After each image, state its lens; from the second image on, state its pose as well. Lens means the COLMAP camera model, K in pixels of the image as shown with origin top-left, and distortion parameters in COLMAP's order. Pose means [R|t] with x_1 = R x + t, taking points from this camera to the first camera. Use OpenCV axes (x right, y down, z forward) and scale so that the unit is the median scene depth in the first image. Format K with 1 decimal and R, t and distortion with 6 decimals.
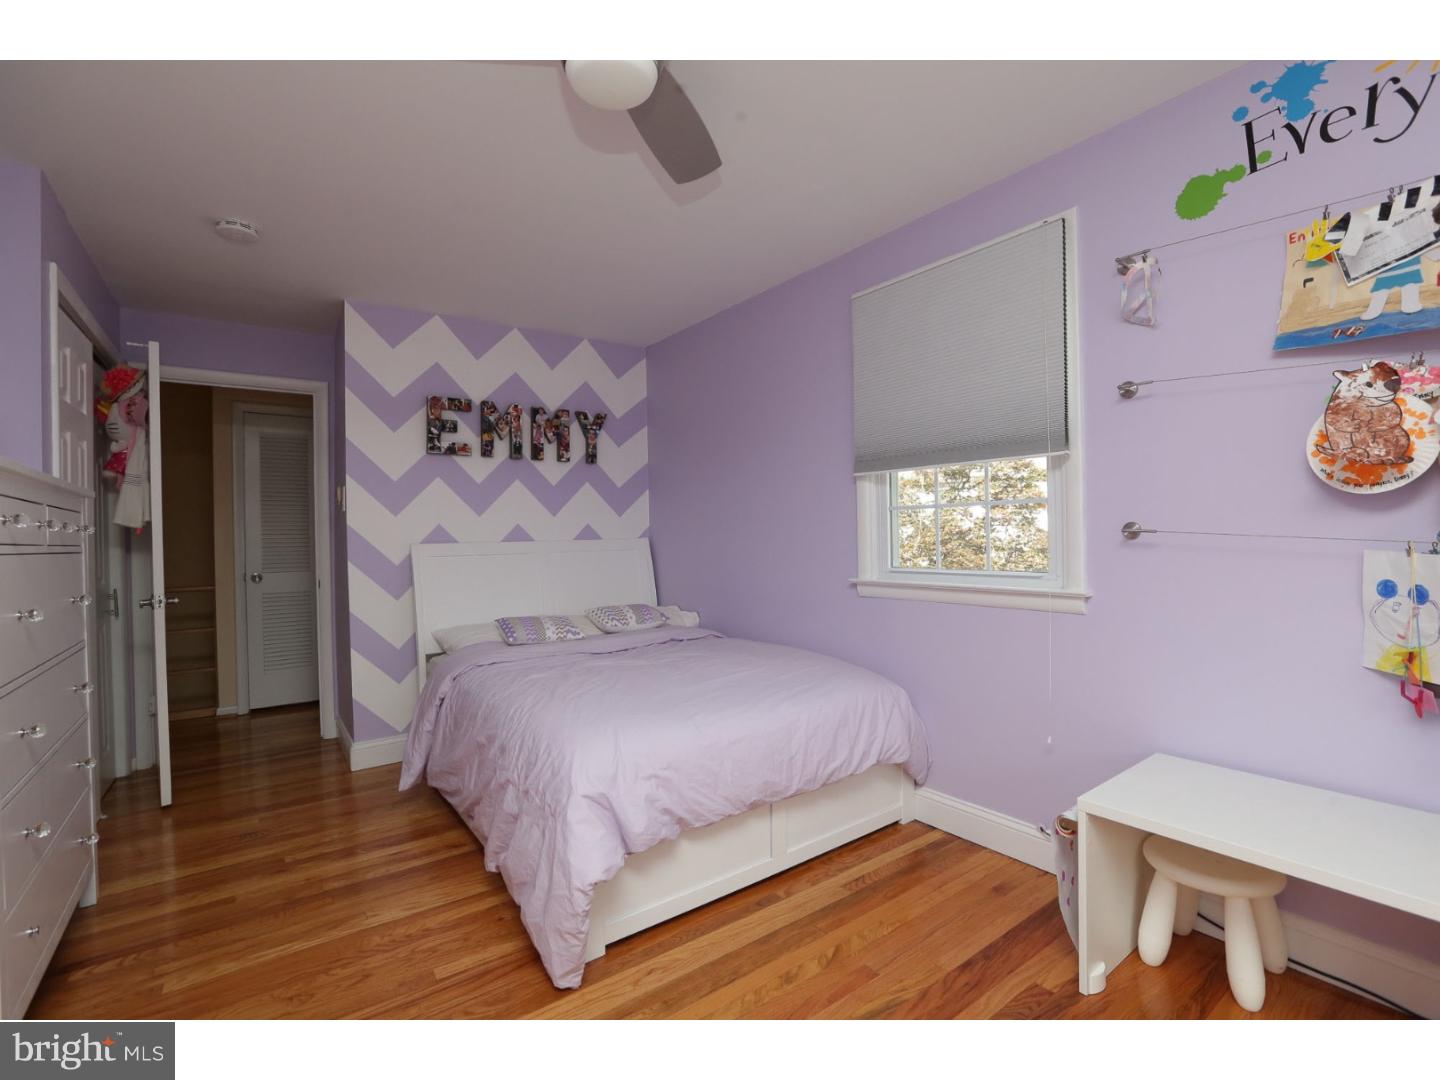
lens RADIAL K [[651.4, 0, 724.8], [0, 651.4, 535.6], [0, 0, 1]] dist [-0.042146, 0.009345]
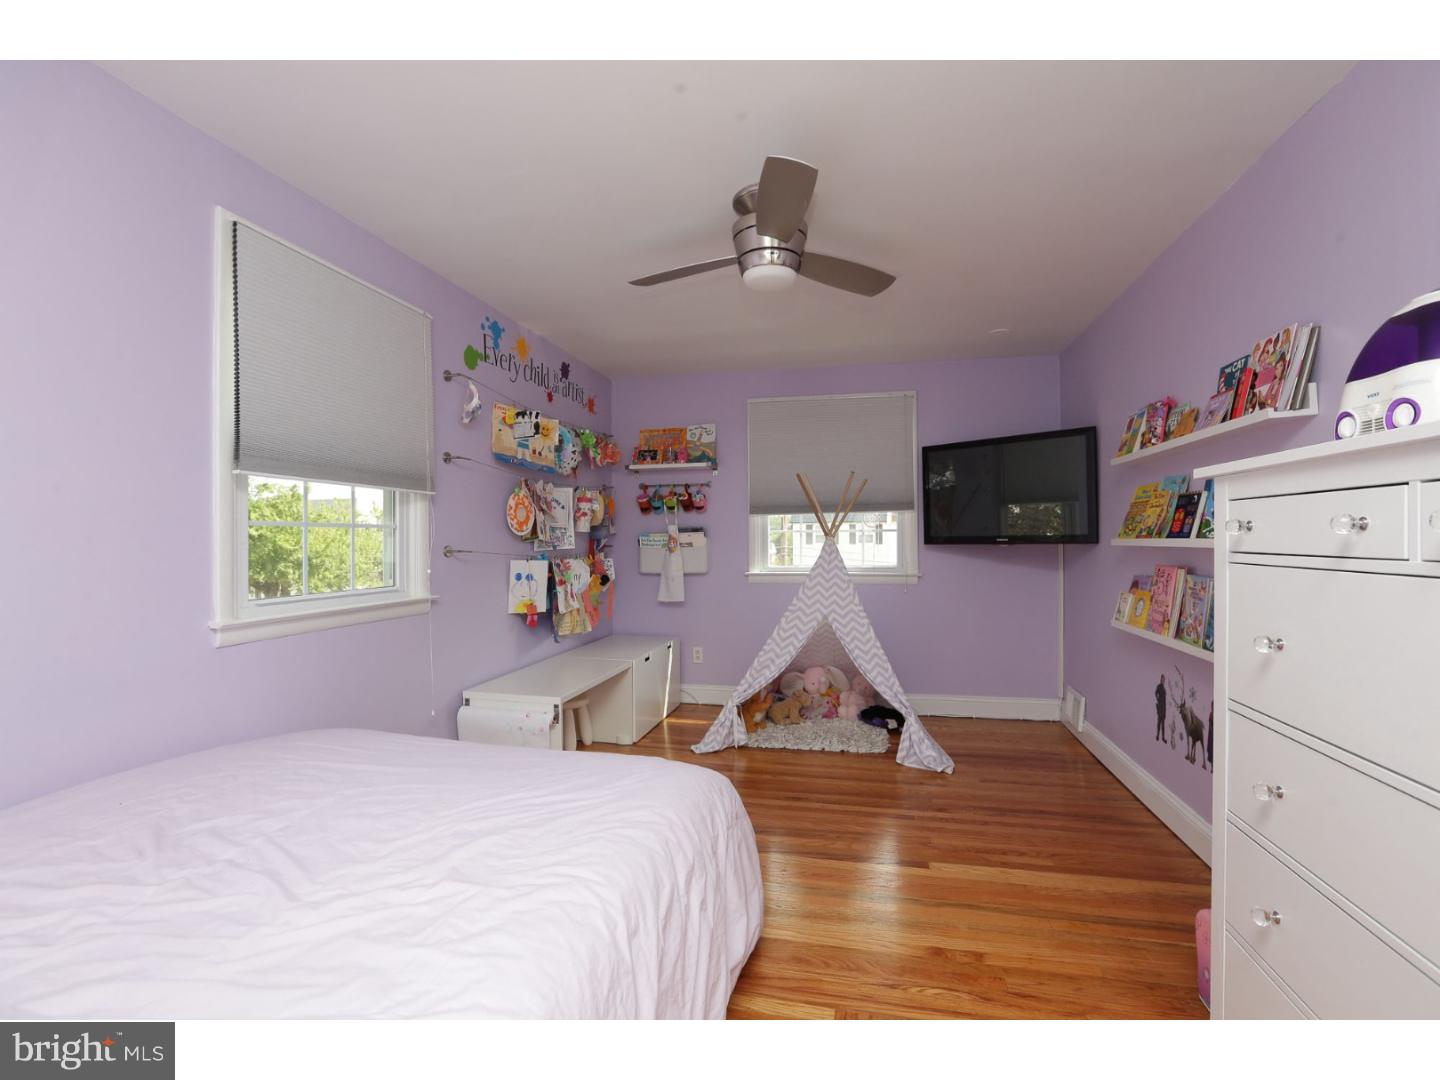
lens RADIAL K [[651.4, 0, 721.6], [0, 651.4, 541.1], [0, 0, 1]] dist [-0.042146, 0.009345]
pose [[-0.651178, 0.023838, 0.758550, -1.190902], [0.023088, 0.999666, -0.011595, -0.000828], [-0.758574, 0.009963, -0.651511, 1.911594]]
